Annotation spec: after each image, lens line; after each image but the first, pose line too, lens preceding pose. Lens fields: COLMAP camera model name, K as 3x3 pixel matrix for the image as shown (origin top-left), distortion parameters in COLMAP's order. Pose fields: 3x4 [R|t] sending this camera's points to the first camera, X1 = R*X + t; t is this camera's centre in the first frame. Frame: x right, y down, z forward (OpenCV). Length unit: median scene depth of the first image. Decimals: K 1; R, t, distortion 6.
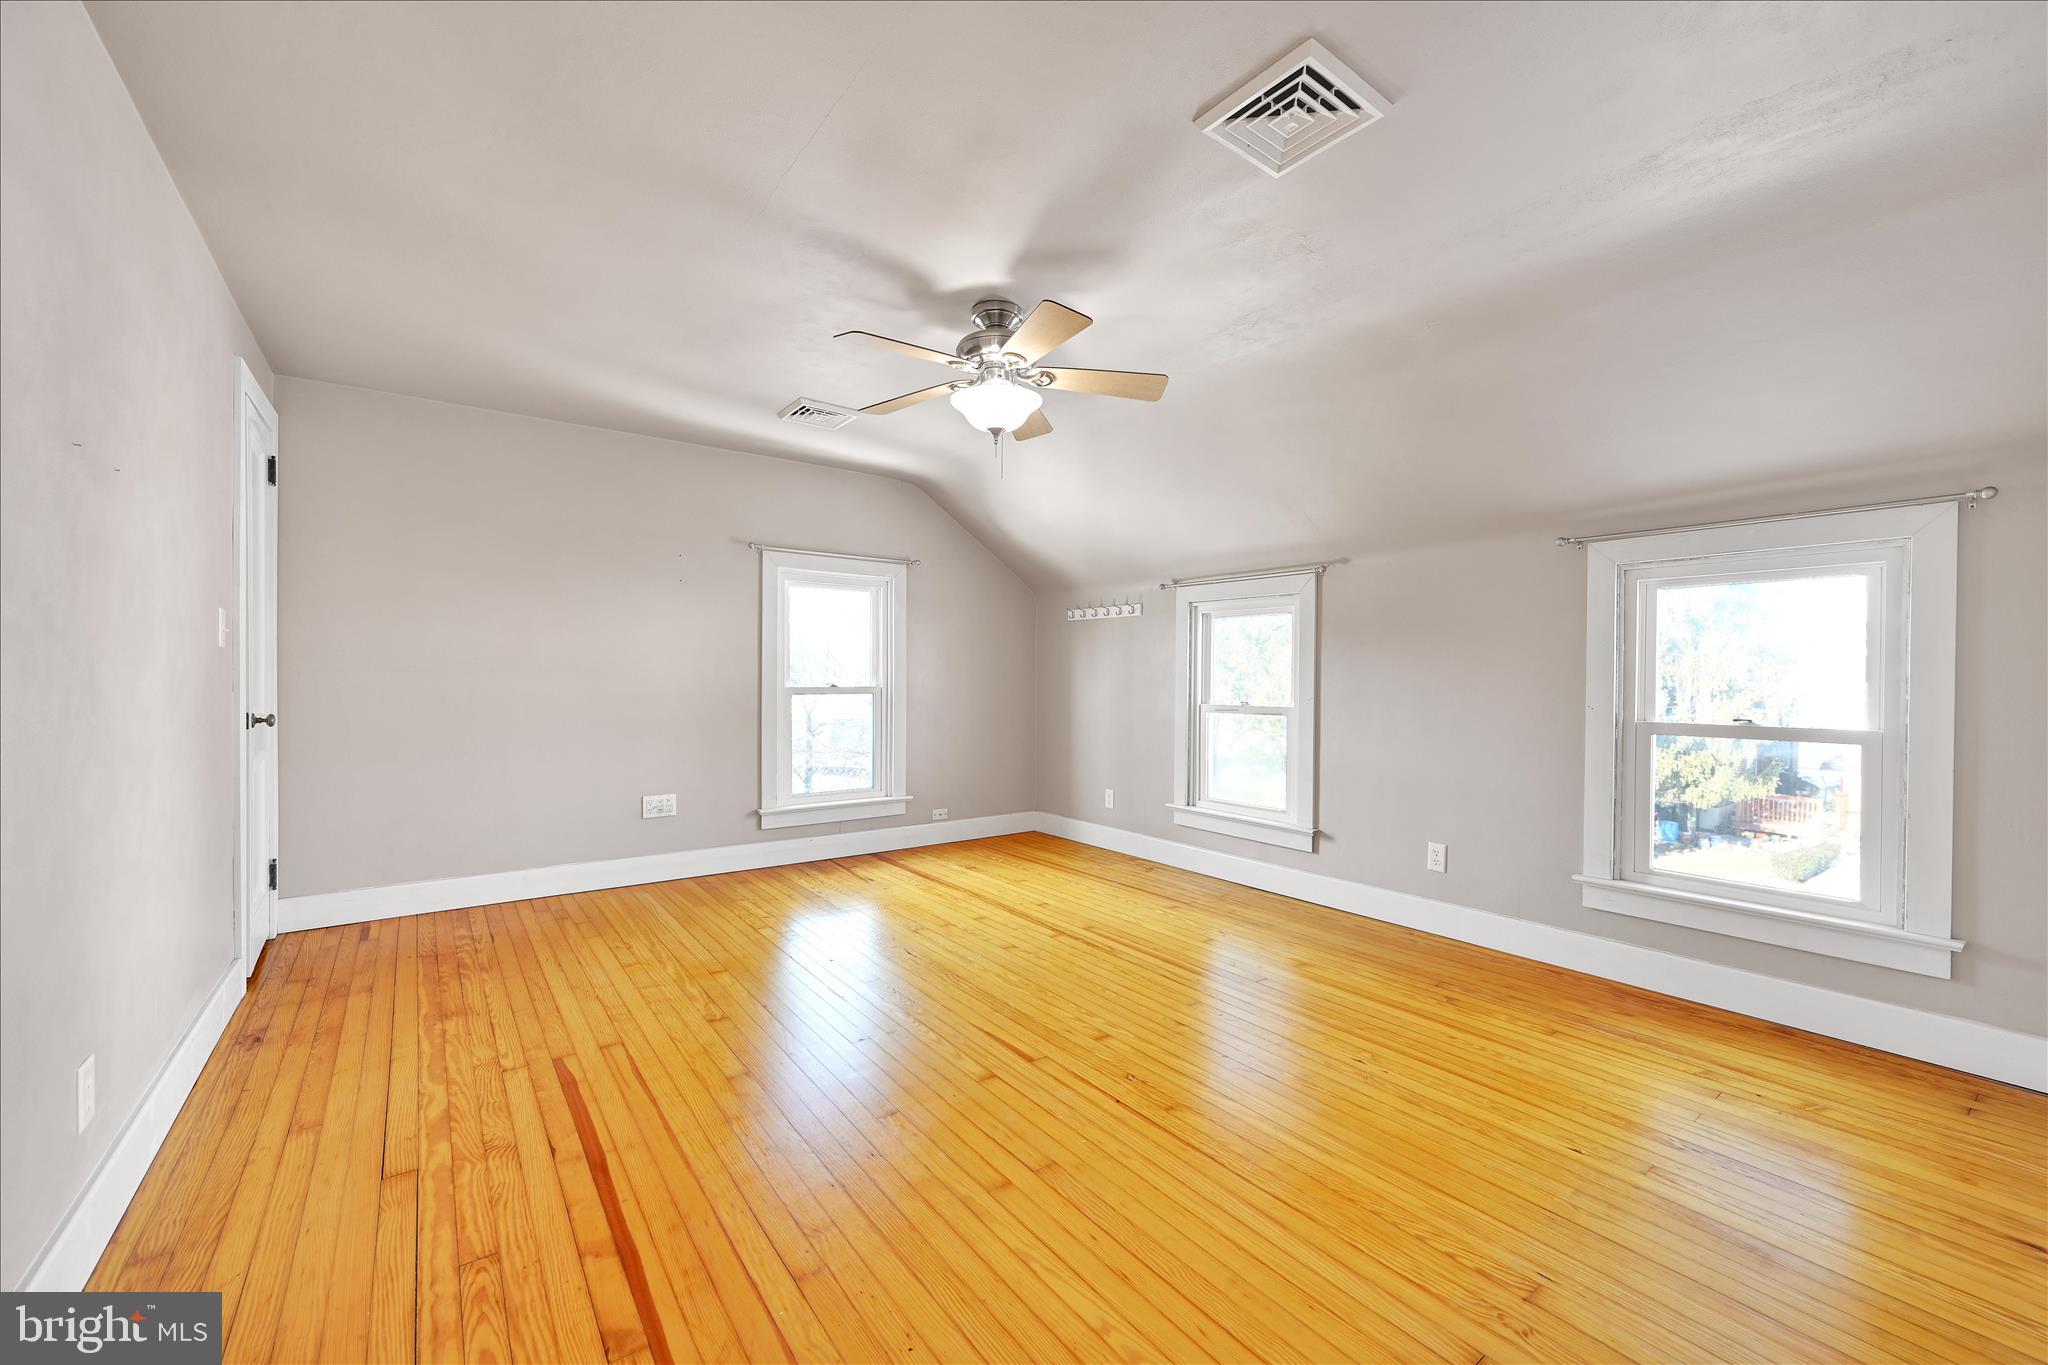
lens RADIAL K [[803.8, 0, 1022.0], [0, 803.8, 681.8], [0, 0, 1]] dist [-0.000074, 0.000003]
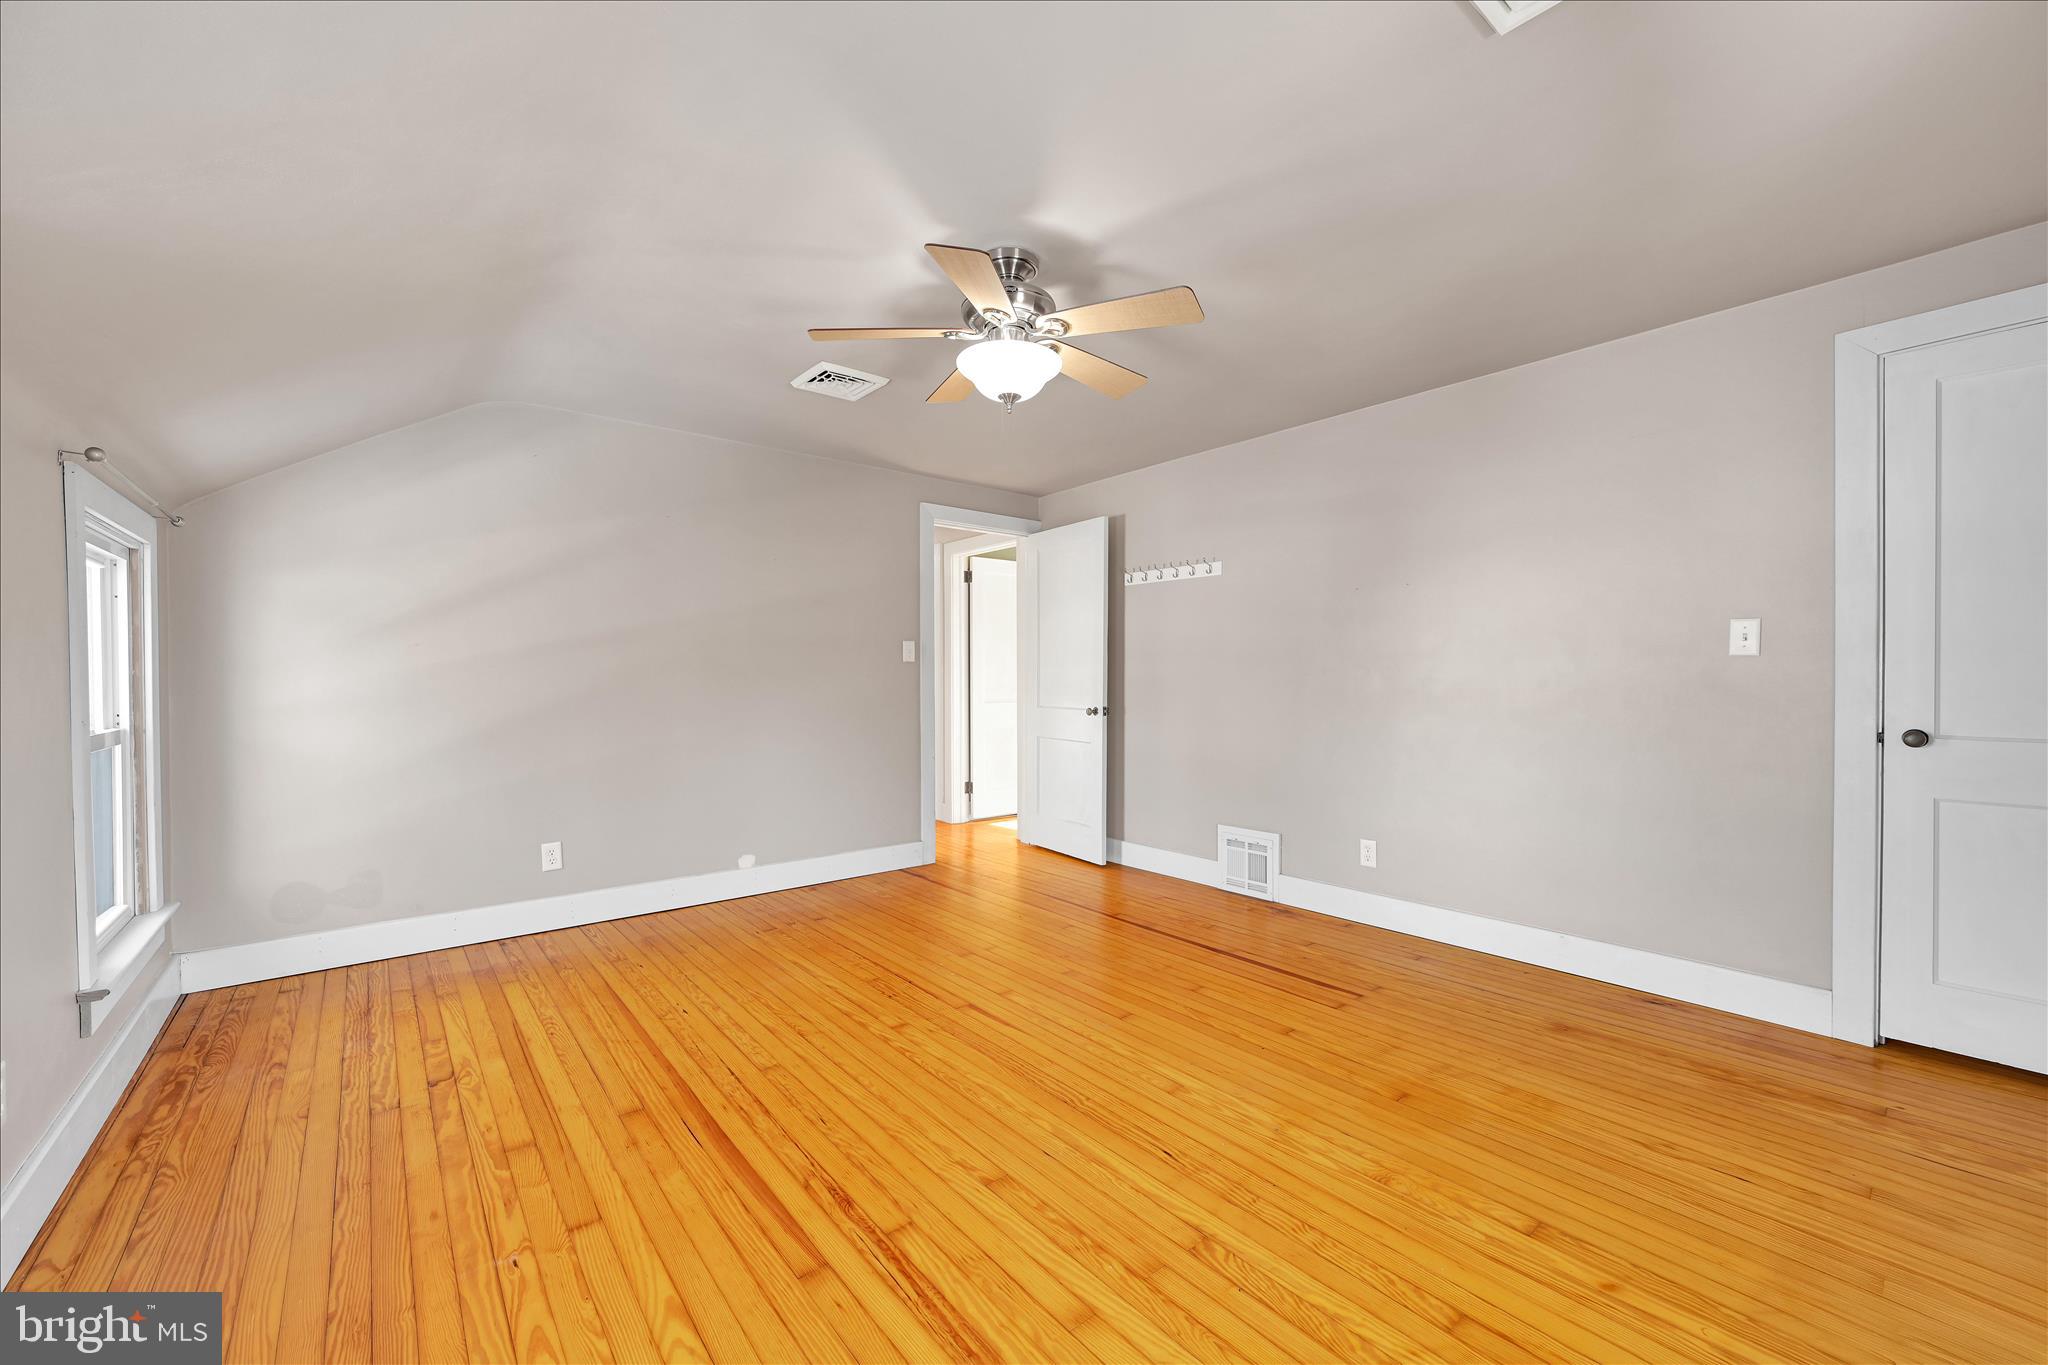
lens RADIAL K [[803.8, 0, 1021.1], [0, 803.8, 684.1], [0, 0, 1]] dist [-0.000074, 0.000003]
pose [[-0.999128, -0.004781, -0.041474, -0.008743], [-0.005397, 0.999877, 0.014742, -0.012854], [0.041399, 0.014953, -0.999031, 1.644494]]
